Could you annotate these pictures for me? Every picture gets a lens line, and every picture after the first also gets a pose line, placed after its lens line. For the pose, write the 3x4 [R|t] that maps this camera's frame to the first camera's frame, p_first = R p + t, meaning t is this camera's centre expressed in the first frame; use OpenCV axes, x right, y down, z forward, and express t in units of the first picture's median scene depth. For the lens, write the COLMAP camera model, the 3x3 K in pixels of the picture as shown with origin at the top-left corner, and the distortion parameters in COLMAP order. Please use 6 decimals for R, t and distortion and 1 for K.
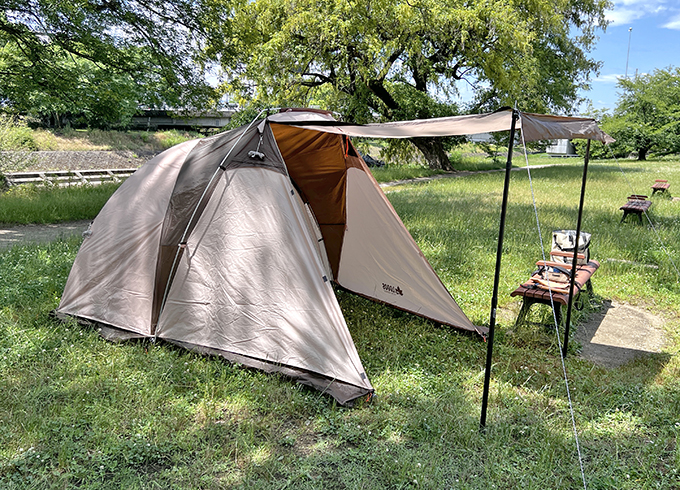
lens RADIAL K [[617.8, 0, 340.0], [0, 617.8, 245.0], [0, 0, 1]] dist [-0.002154, -0.004884]
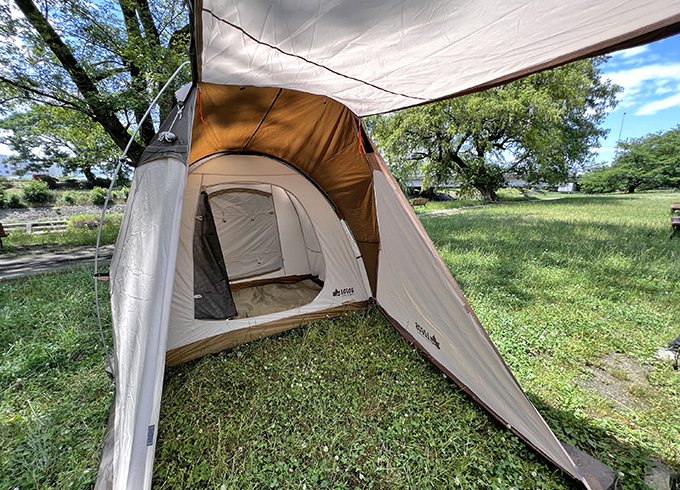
lens RADIAL K [[275.5, 0, 340.0], [0, 275.5, 245.0], [0, 0, 1]] dist [0.001503, -0.000149]
pose [[0.944632, 0.030582, -0.326704, 0.022372], [-0.022591, 0.999346, 0.028229, -0.010605], [0.327354, -0.019286, 0.944705, 0.157911]]
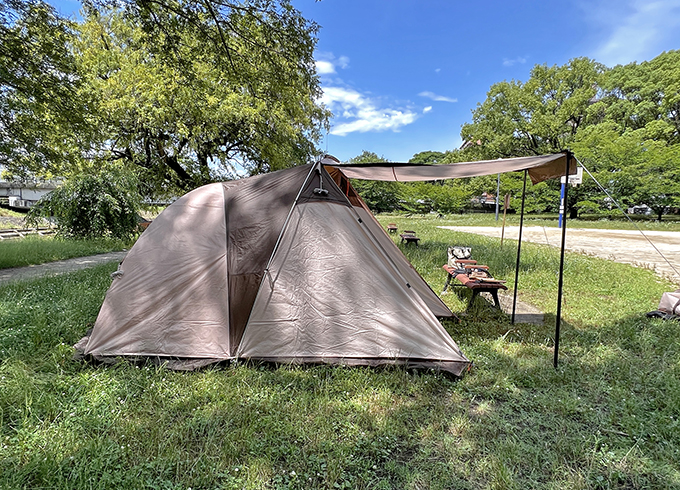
lens RADIAL K [[429.1, 0, 341.1], [0, 429.1, 277.2], [0, 0, 1]] dist [-0.002411, -0.000630]
pose [[0.884688, -0.088473, 0.457711, -0.094880], [0.089523, 0.995795, 0.019445, 0.001432], [-0.457507, 0.023773, 0.888888, 0.046618]]
